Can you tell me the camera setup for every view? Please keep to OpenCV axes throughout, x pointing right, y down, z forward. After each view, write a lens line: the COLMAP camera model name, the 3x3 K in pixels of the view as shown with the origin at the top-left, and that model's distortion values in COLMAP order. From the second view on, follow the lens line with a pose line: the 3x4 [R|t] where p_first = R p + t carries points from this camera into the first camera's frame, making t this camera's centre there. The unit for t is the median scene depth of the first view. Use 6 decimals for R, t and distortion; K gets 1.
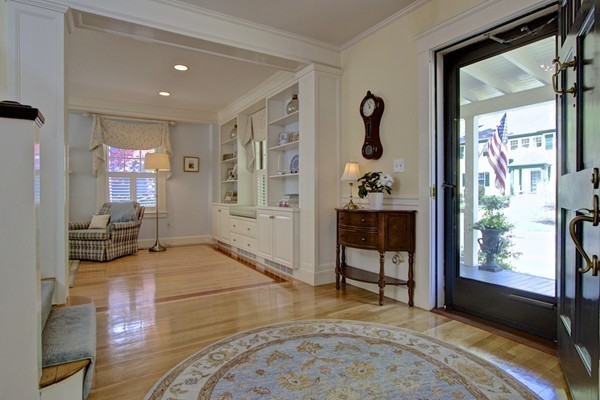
lens RADIAL K [[322.1, 0, 301.2], [0, 322.1, 194.7], [0, 0, 1]] dist [-0.002568, -0.000433]
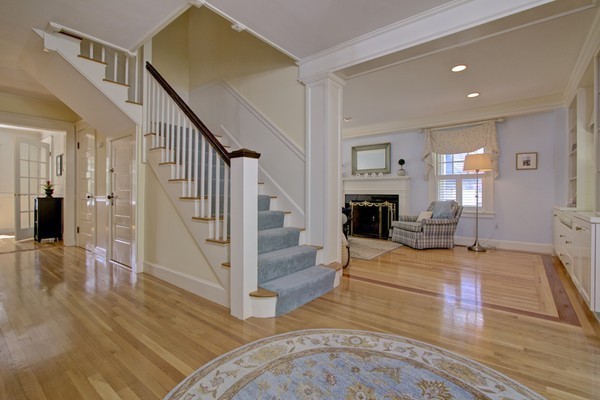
lens RADIAL K [[287.9, 0, 298.4], [0, 287.9, 191.9], [0, 0, 1]] dist [-0.001256, -0.000312]
pose [[0.333977, -0.002301, -0.942578, 0.253234], [-0.006006, 0.999972, -0.004570, -0.002816], [0.942562, 0.007187, 0.333954, 0.195429]]
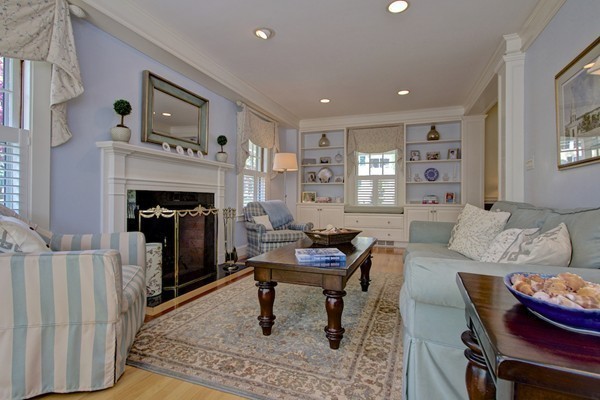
lens RADIAL K [[310.7, 0, 299.2], [0, 310.7, 191.4], [0, 0, 1]] dist [-0.012784, -0.000426]
pose [[0.806740, 0.019388, 0.590588, -1.128177], [-0.003561, 0.999603, -0.027950, 0.019002], [-0.590896, 0.020445, 0.806489, 0.247435]]
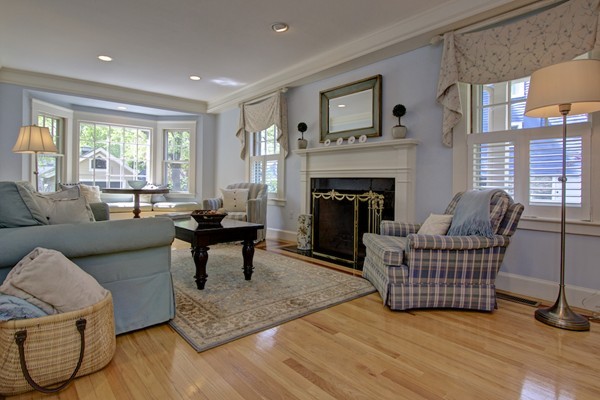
lens RADIAL K [[325.2, 0, 299.8], [0, 325.2, 184.2], [0, 0, 1]] dist [-0.003246, -0.001246]
pose [[0.150040, 0.007253, -0.988653, -0.131741], [-0.010371, 0.999930, 0.005761, 0.013518], [0.988625, 0.009389, 0.150105, 0.735094]]
